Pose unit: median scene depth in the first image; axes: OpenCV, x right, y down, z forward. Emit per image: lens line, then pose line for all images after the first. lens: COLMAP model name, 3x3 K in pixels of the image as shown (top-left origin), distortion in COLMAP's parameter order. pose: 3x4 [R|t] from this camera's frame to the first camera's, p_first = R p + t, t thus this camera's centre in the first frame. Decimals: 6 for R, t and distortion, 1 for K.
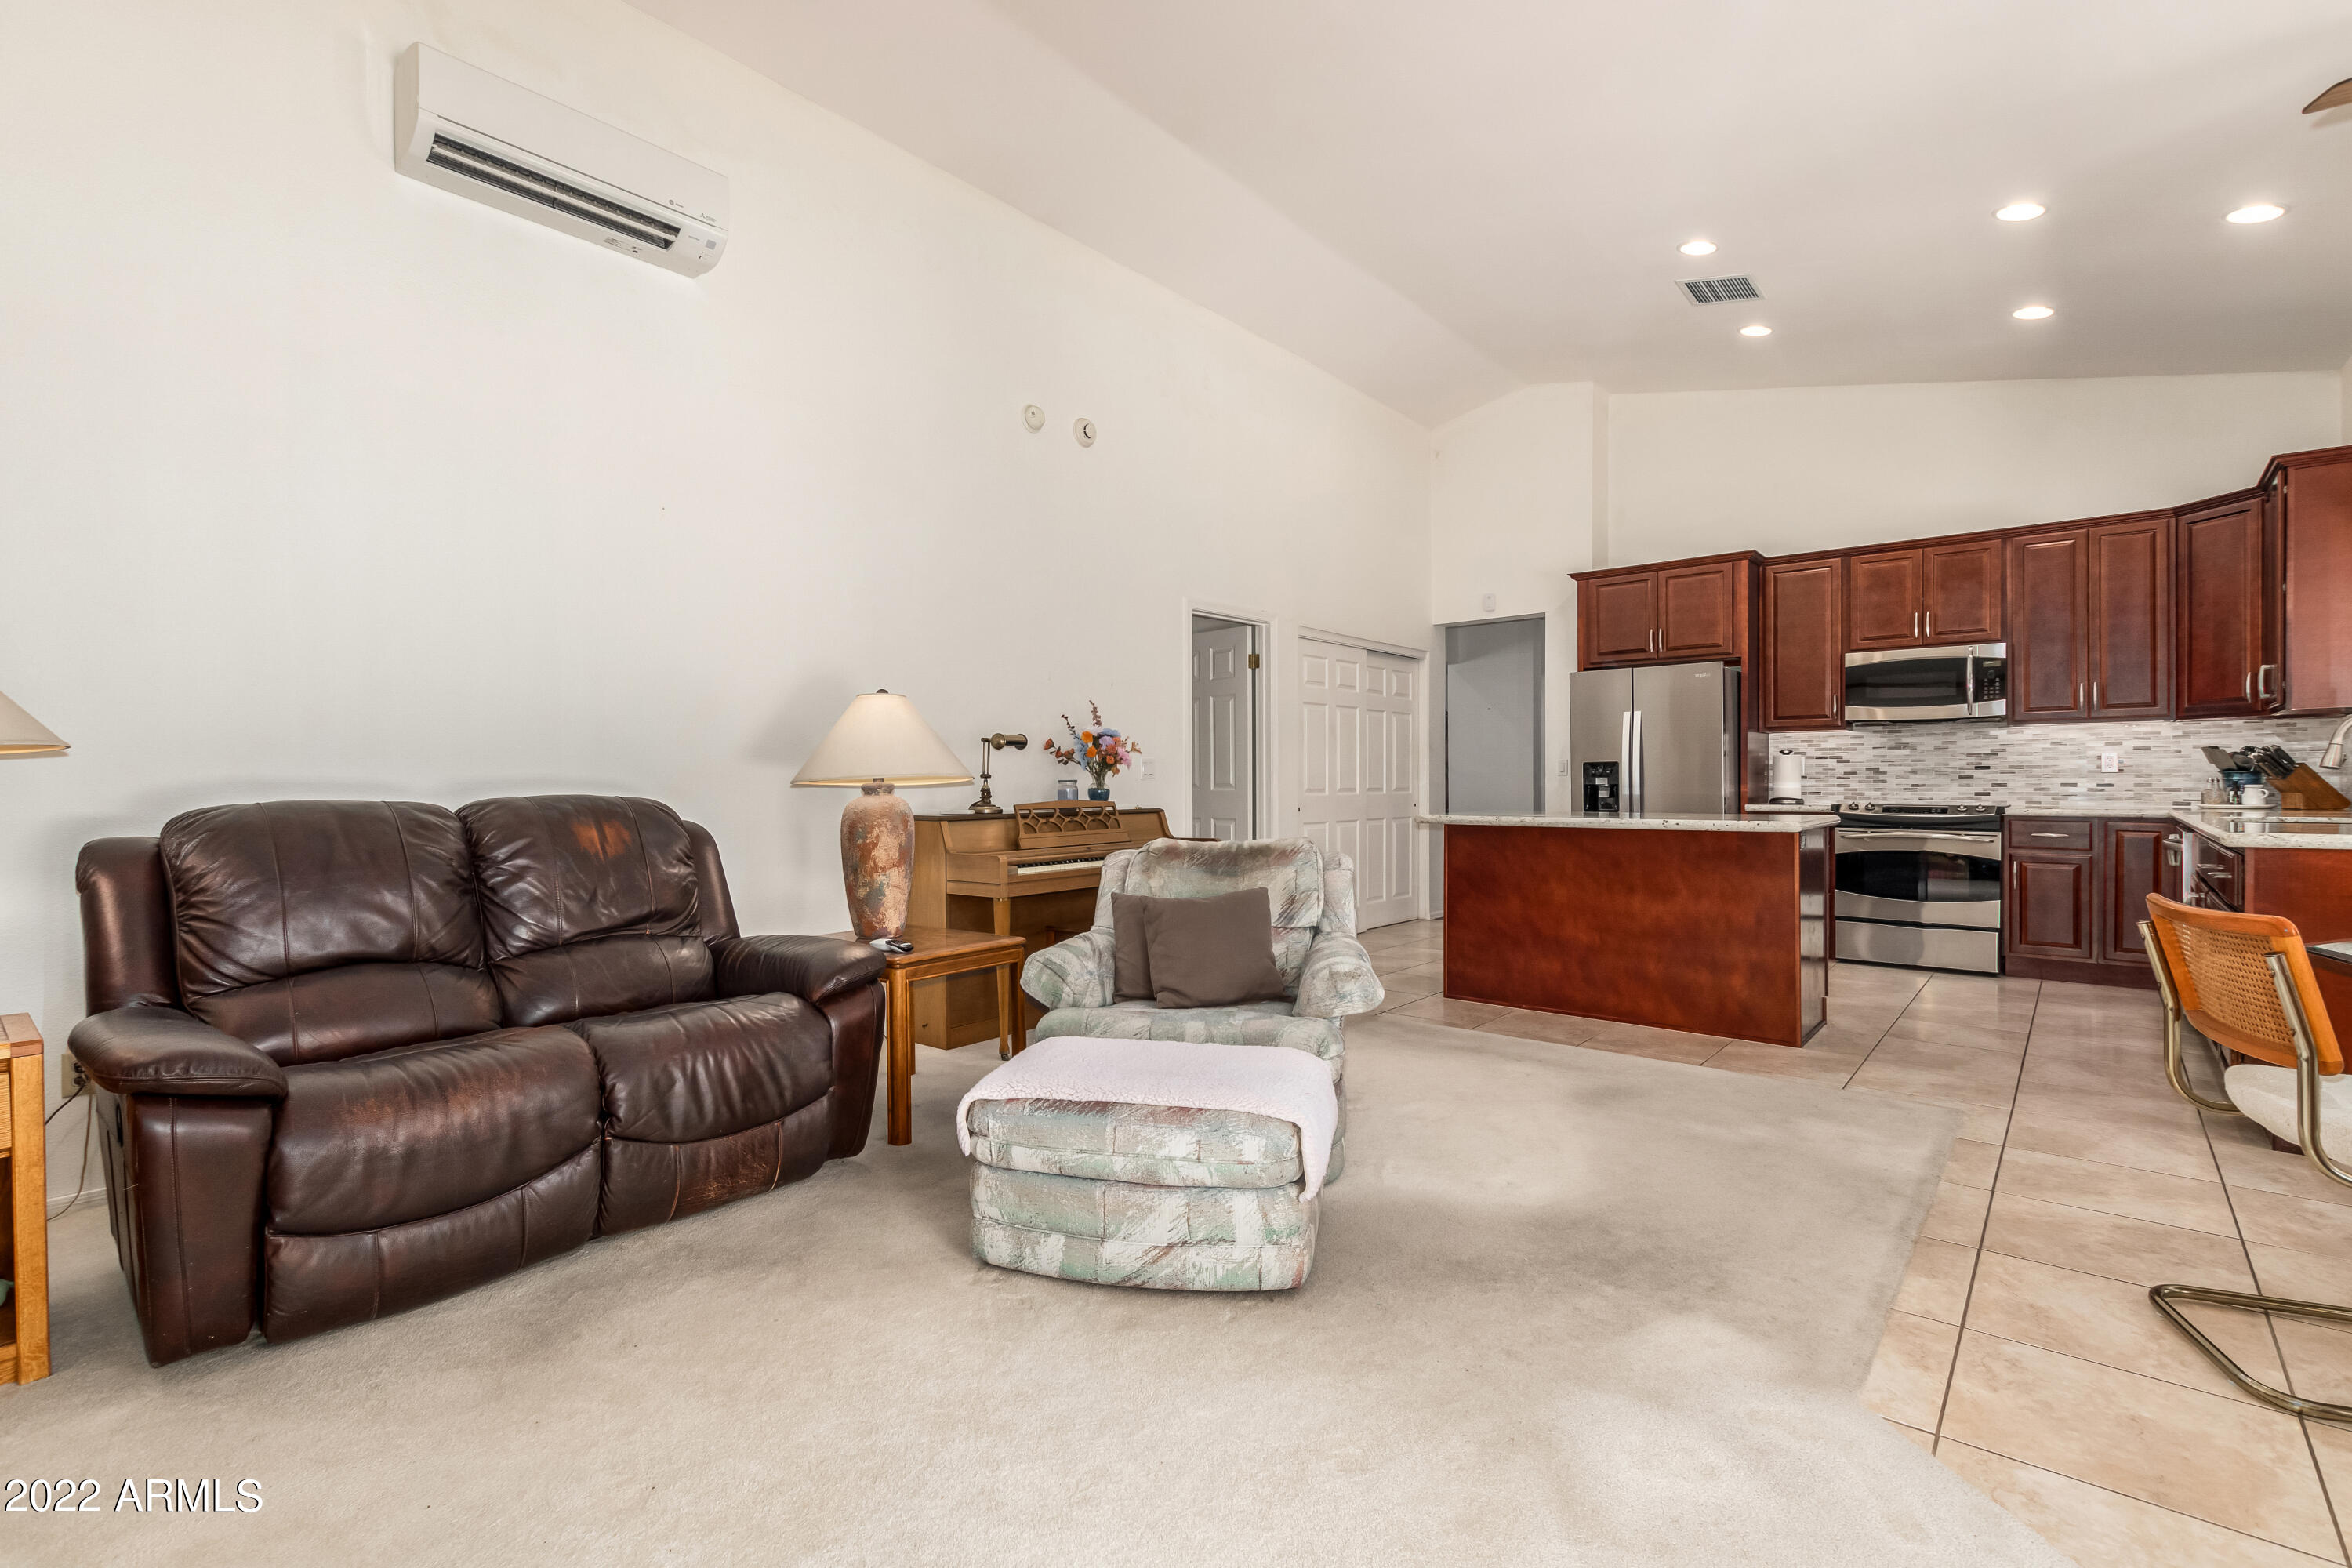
lens RADIAL K [[1077.3, 0, 1194.8], [0, 1077.3, 788.2], [0, 0, 1]] dist [0.001529, -0.000752]
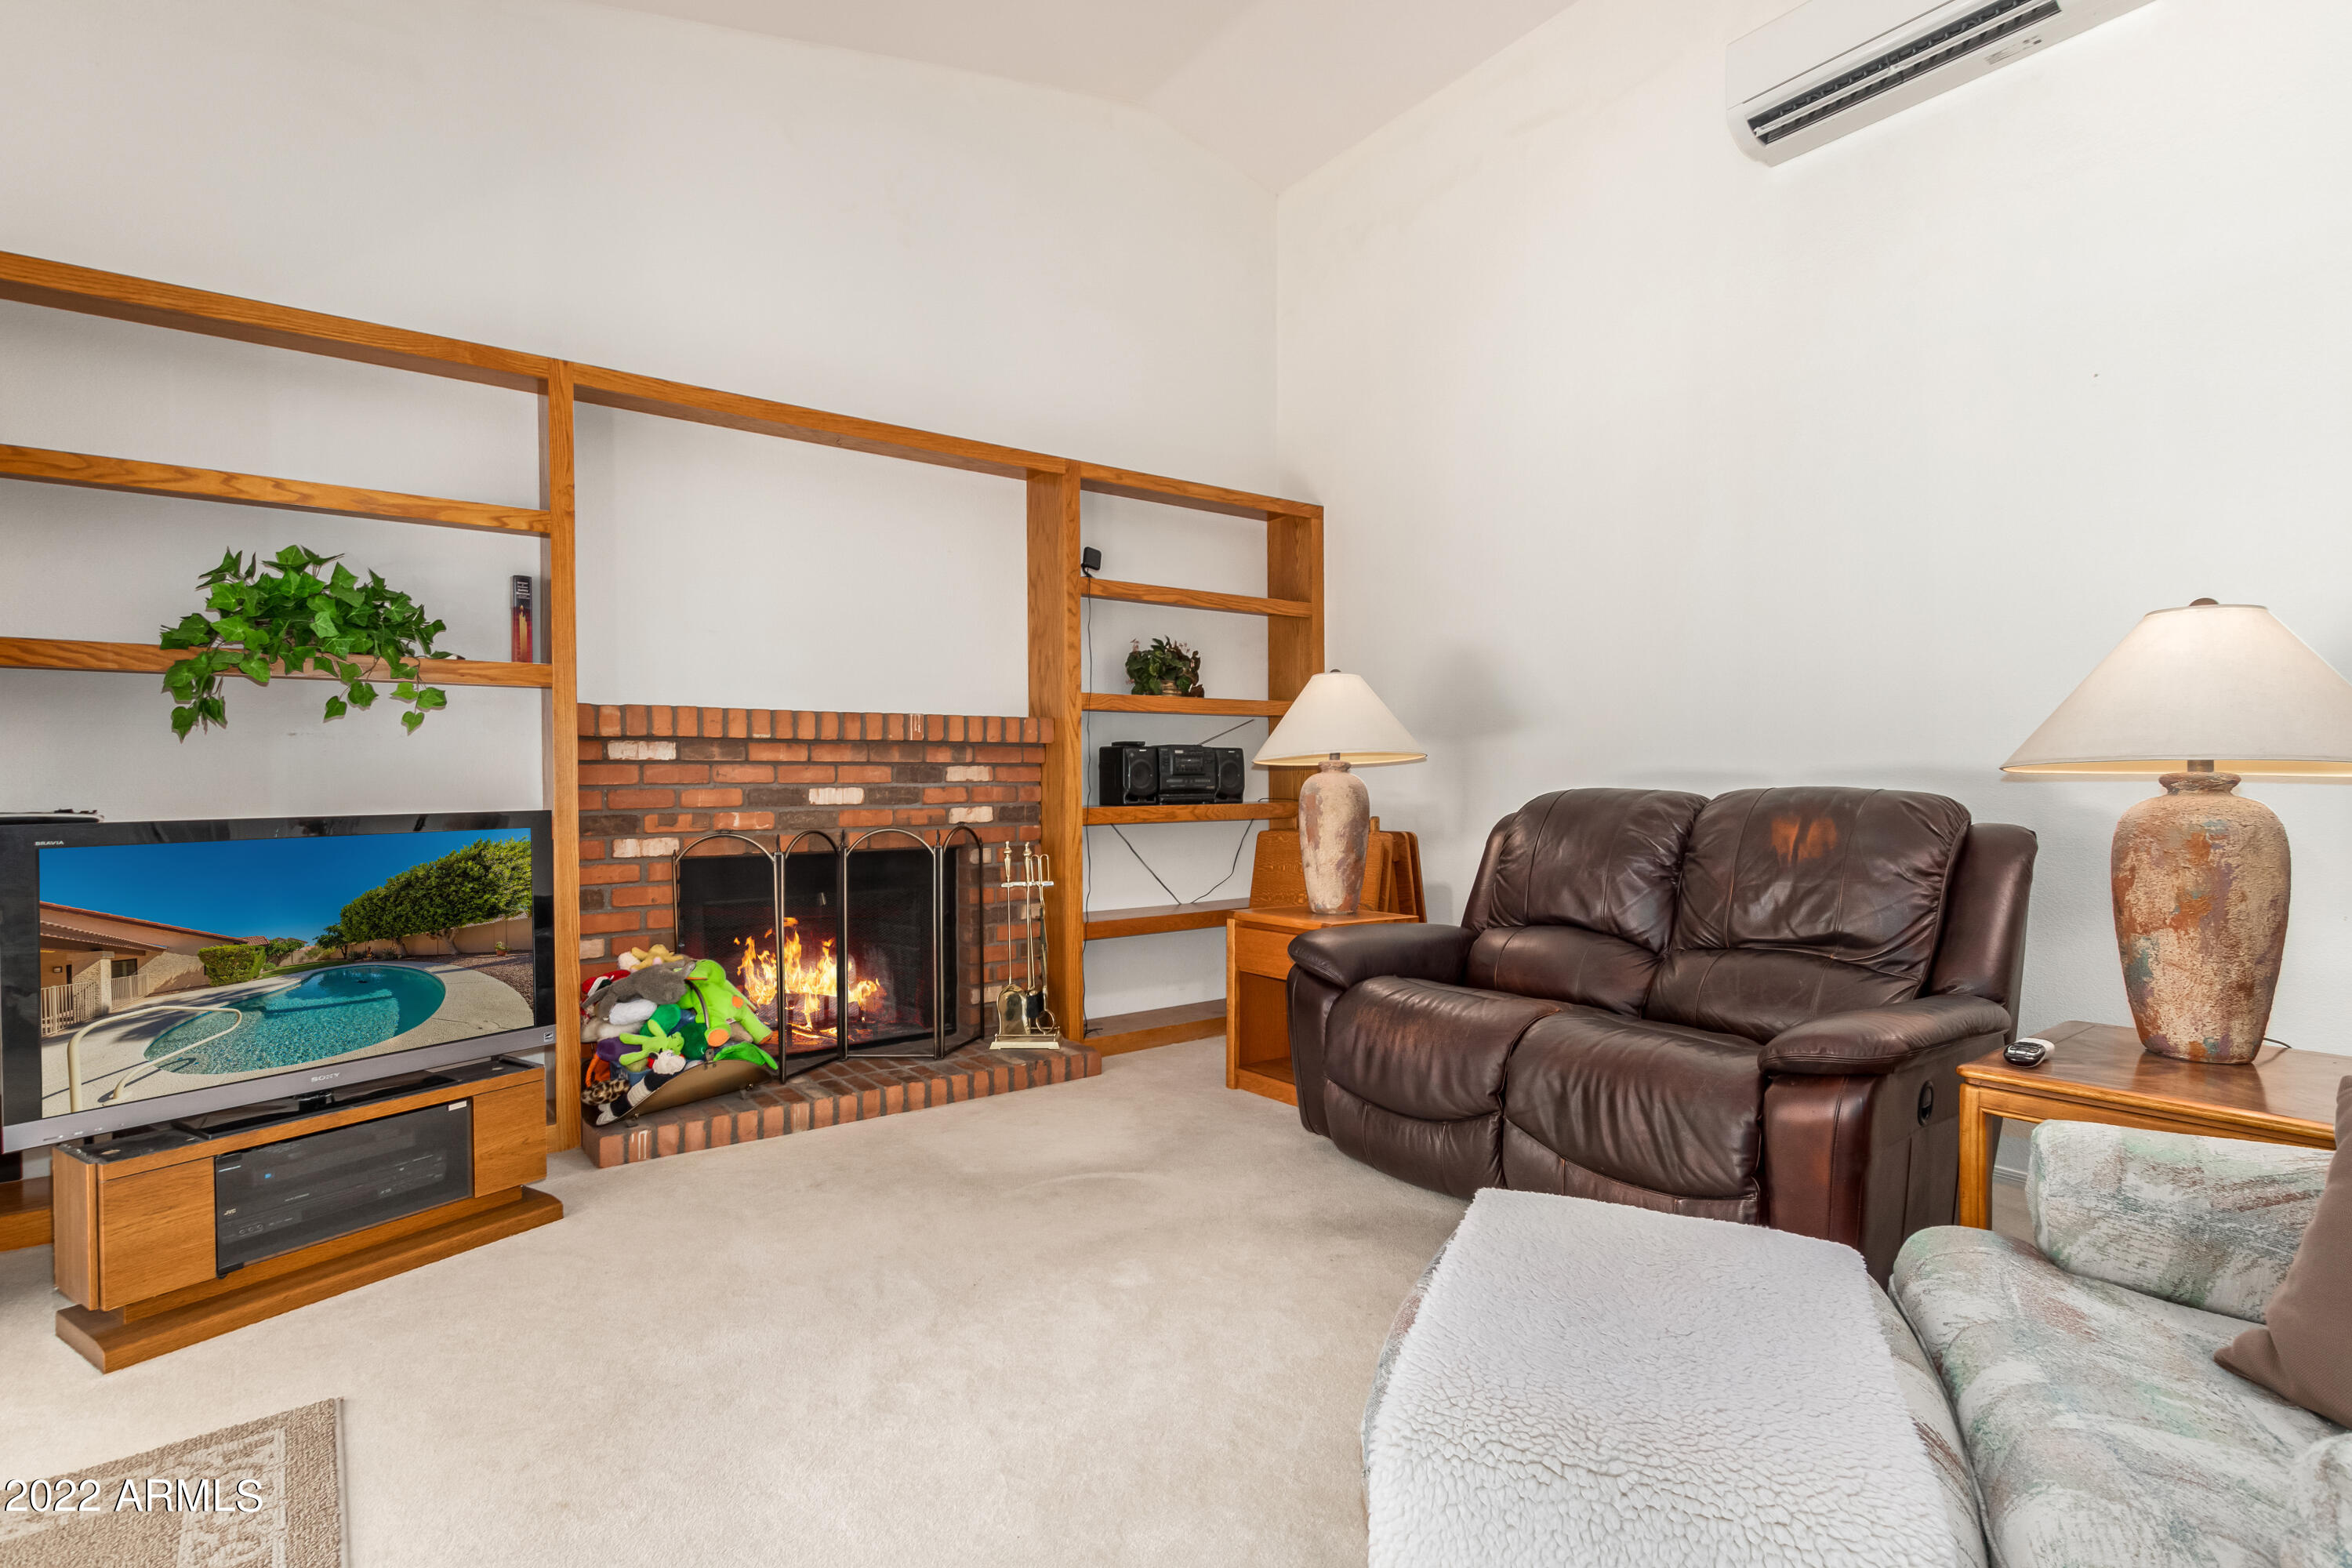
lens RADIAL K [[1183.8, 0, 1168.8], [0, 1183.8, 780.8], [0, 0, 1]] dist [0.023922, -0.001744]
pose [[-0.262546, 0.012994, -0.964832, 0.257817], [-0.000600, 0.999907, 0.013630, -0.005923], [0.964919, 0.004157, -0.262514, 0.389565]]
